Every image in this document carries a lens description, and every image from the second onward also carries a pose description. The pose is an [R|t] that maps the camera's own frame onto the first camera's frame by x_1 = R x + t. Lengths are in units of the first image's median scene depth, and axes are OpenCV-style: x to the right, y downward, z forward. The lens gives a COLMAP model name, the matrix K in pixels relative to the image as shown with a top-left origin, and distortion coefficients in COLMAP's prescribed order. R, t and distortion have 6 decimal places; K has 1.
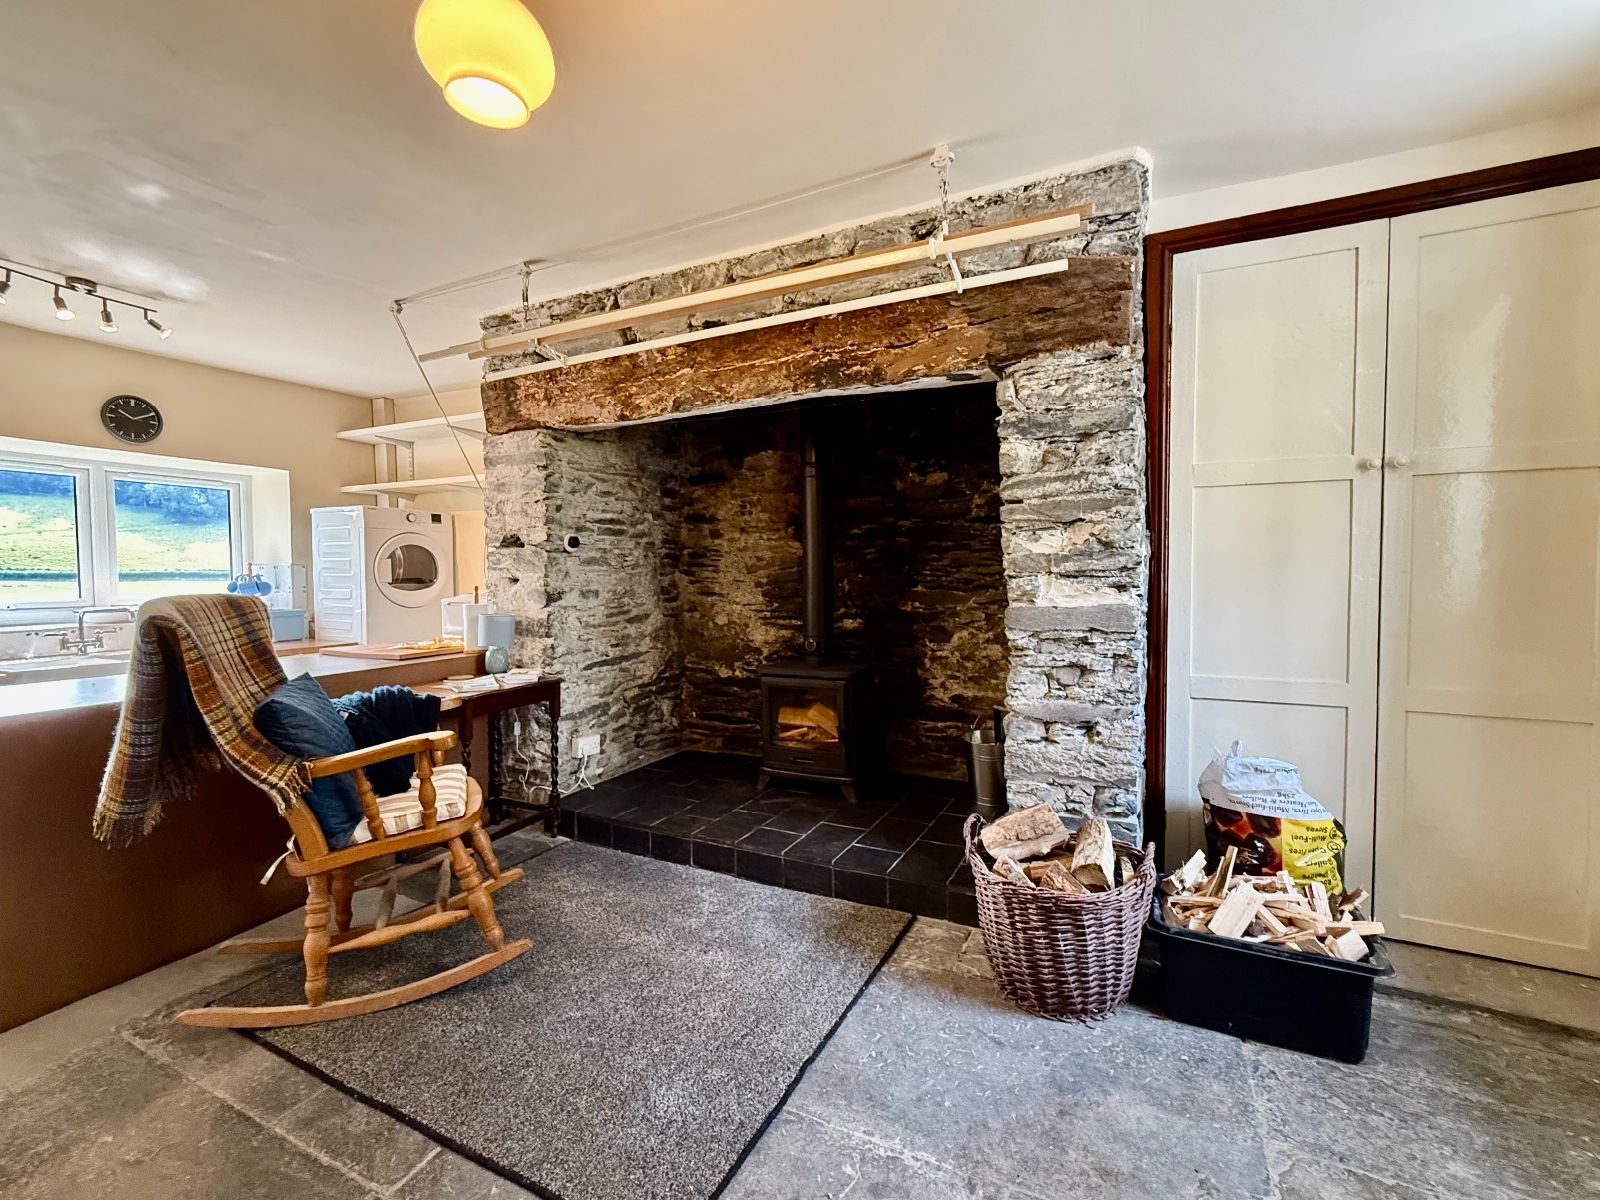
lens RADIAL K [[698.8, 0, 800.0], [0, 698.8, 598.6], [0, 0, 1]] dist [-0.000414, -0.000262]
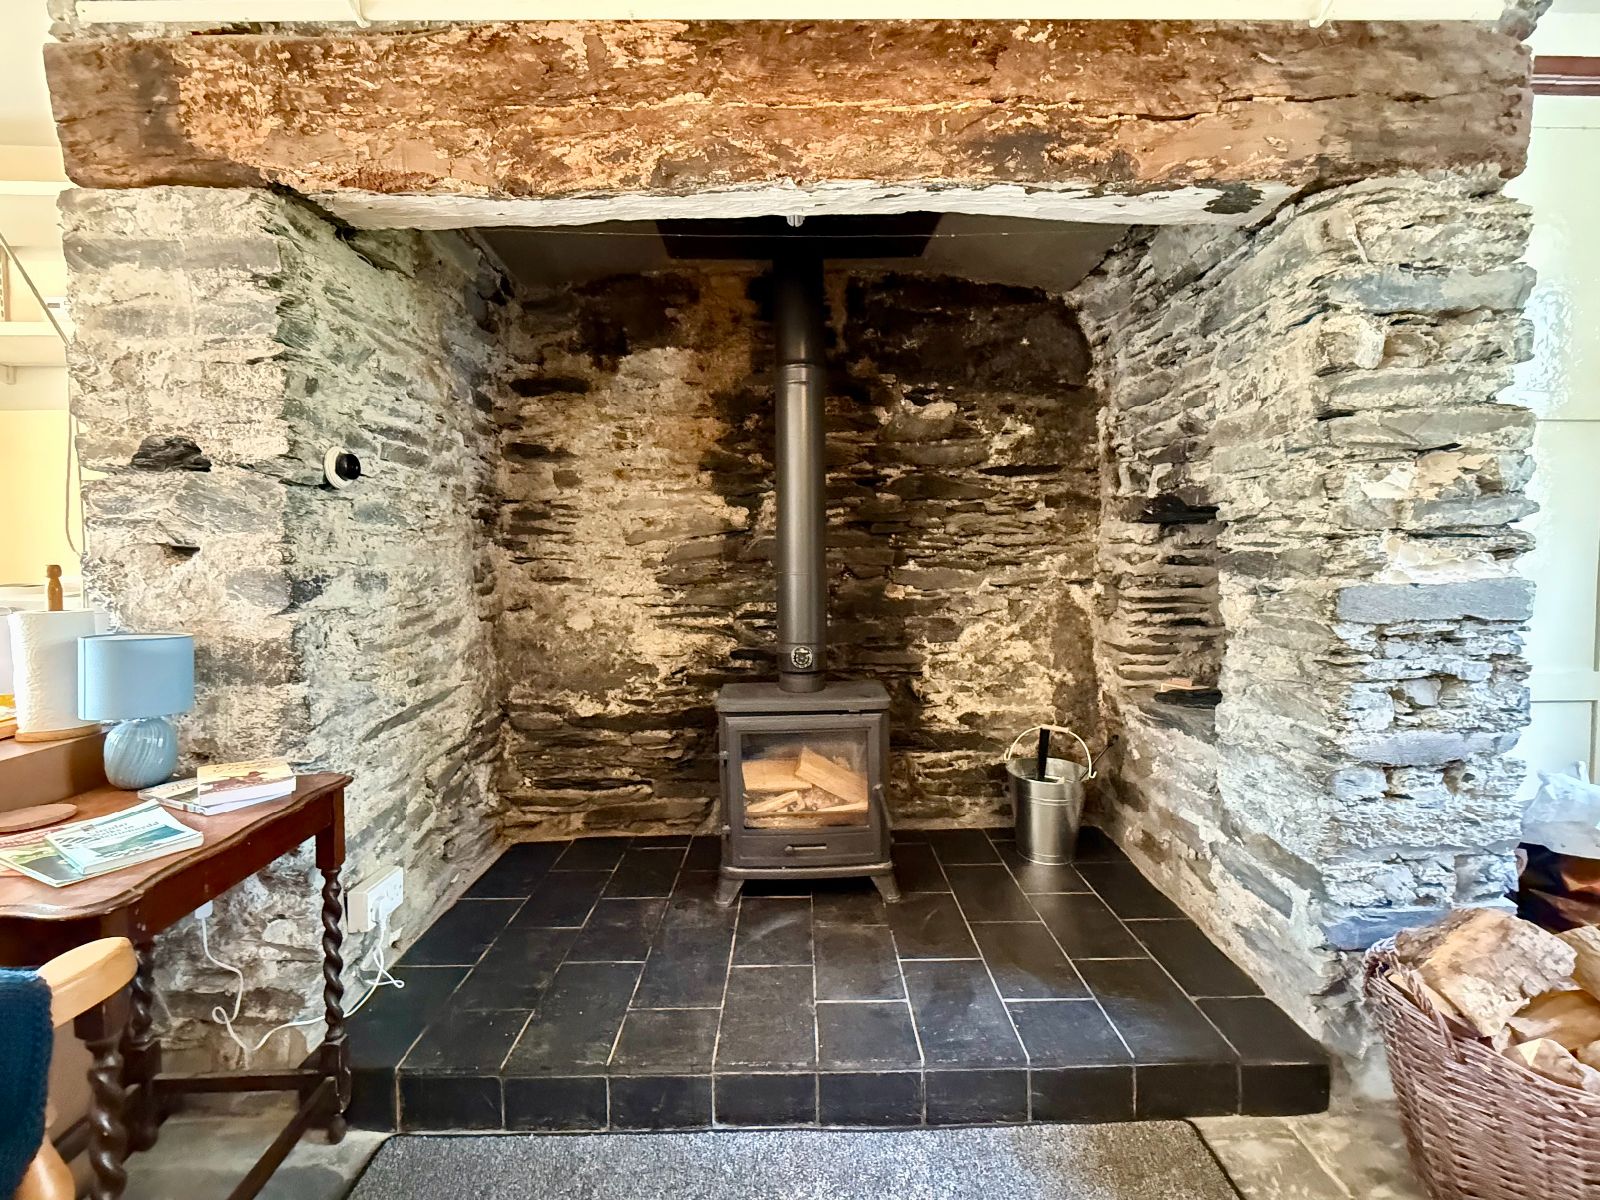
lens RADIAL K [[698.8, 0, 801.0], [0, 698.8, 600.1], [0, 0, 1]] dist [-0.000414, -0.000262]
pose [[0.887448, -0.028195, 0.460045, -0.311900], [0.019206, 0.999522, 0.024208, 0.000148], [-0.460508, -0.012648, 0.887566, 0.527200]]
